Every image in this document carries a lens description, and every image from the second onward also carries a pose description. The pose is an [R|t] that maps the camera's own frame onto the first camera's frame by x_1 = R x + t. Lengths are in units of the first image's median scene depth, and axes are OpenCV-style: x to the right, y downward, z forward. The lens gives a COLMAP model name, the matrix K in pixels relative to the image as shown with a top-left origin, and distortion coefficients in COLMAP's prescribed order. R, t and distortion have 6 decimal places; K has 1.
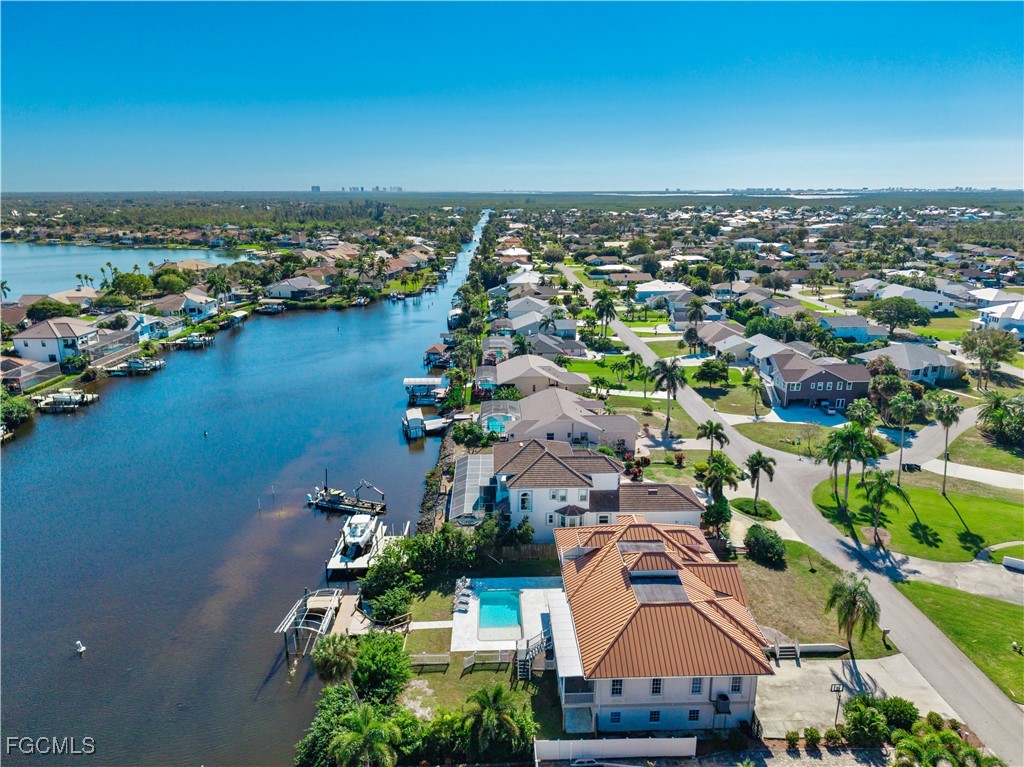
lens RADIAL K [[680.6, 0, 512.0], [0, 680.6, 383.5], [0, 0, 1]] dist [0.038273, -0.051724]
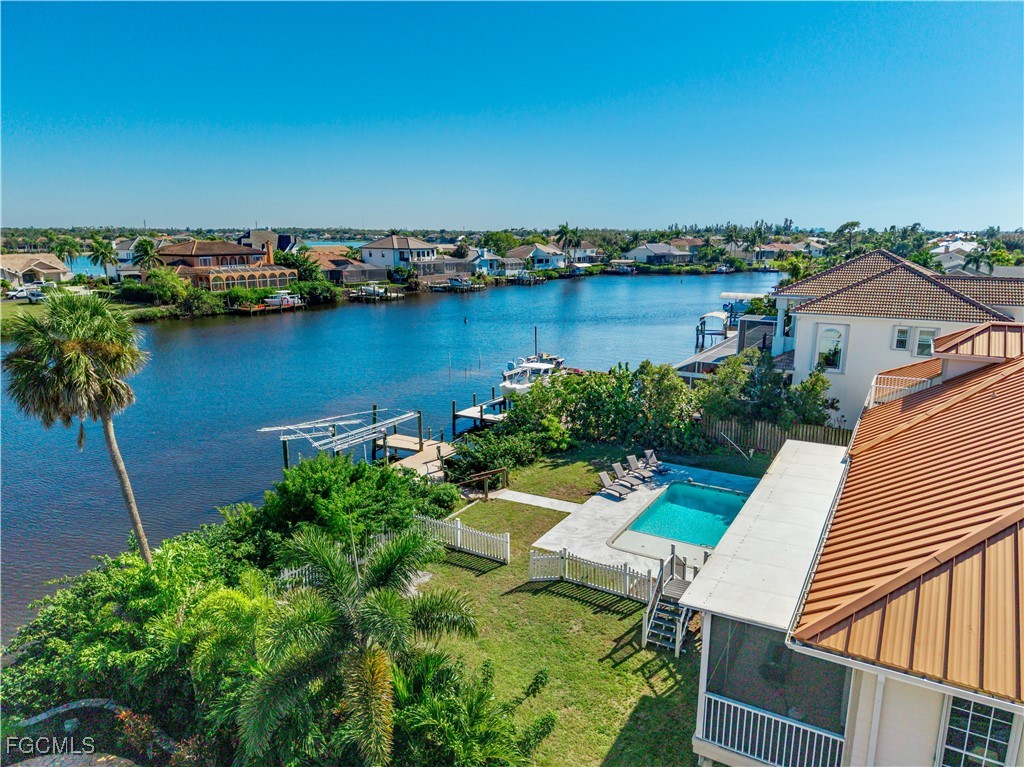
lens RADIAL K [[680.6, 0, 512.0], [0, 680.6, 383.5], [0, 0, 1]] dist [0.038273, -0.051724]
pose [[0.839762, 0.119152, -0.529720, 0.083188], [-0.149282, 0.988692, -0.014266, 0.225997], [0.522030, 0.091058, 0.848053, 0.473162]]
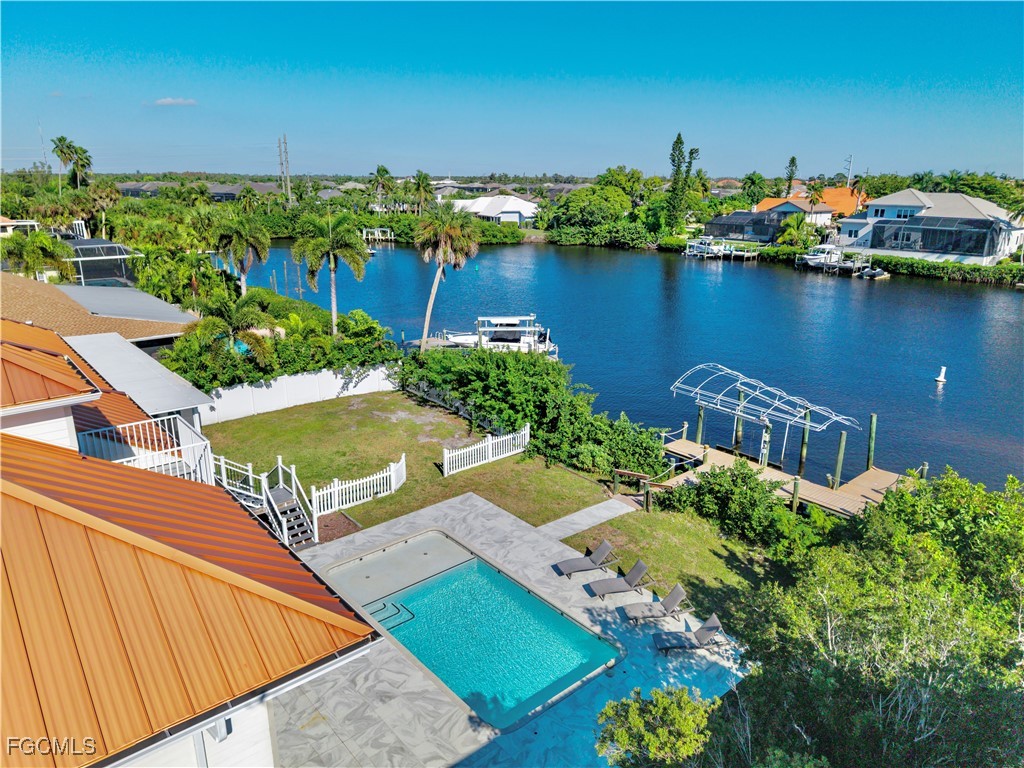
lens RADIAL K [[681.6, 0, 512.6], [0, 681.6, 393.4], [0, 0, 1]] dist [0.046861, -0.100330]
pose [[-0.778313, 0.190548, -0.598264, 0.097396], [-0.165606, 0.856797, 0.488337, 0.098450], [0.605643, 0.479155, -0.635301, 0.934757]]
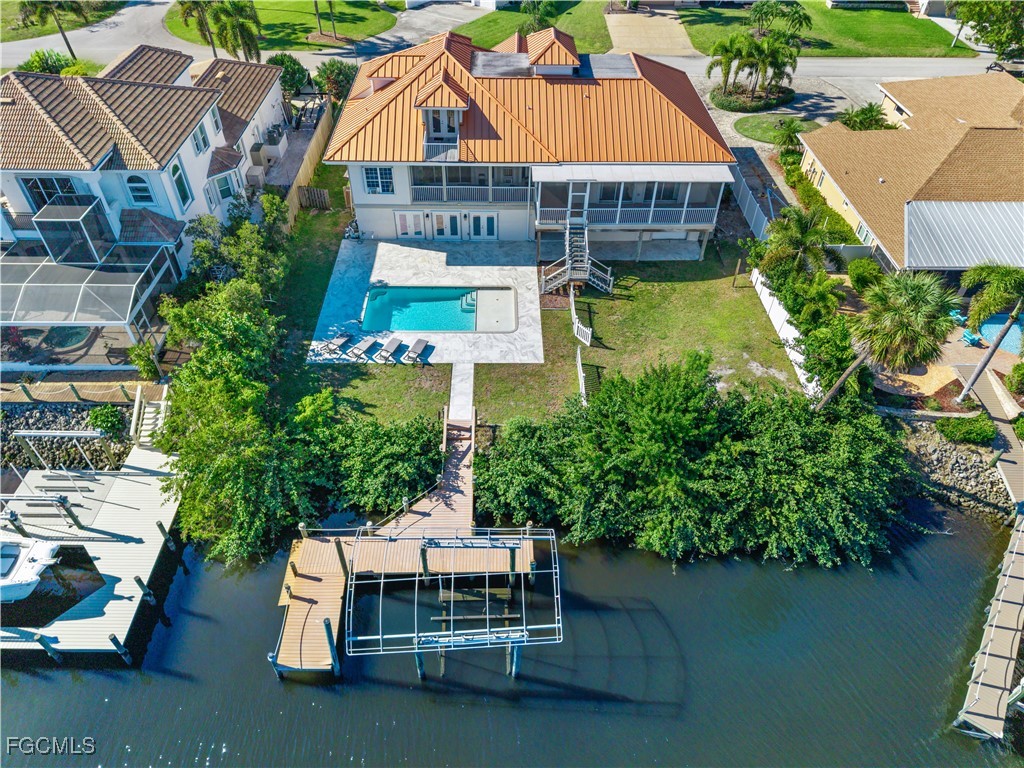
lens RADIAL K [[681.6, 0, 512.6], [0, 681.6, 393.4], [0, 0, 1]] dist [0.046861, -0.100330]
pose [[0.005294, -0.685441, 0.728109, -0.383952], [0.248978, 0.706093, 0.662905, 0.025651], [-0.968495, 0.177774, 0.174398, 0.699215]]
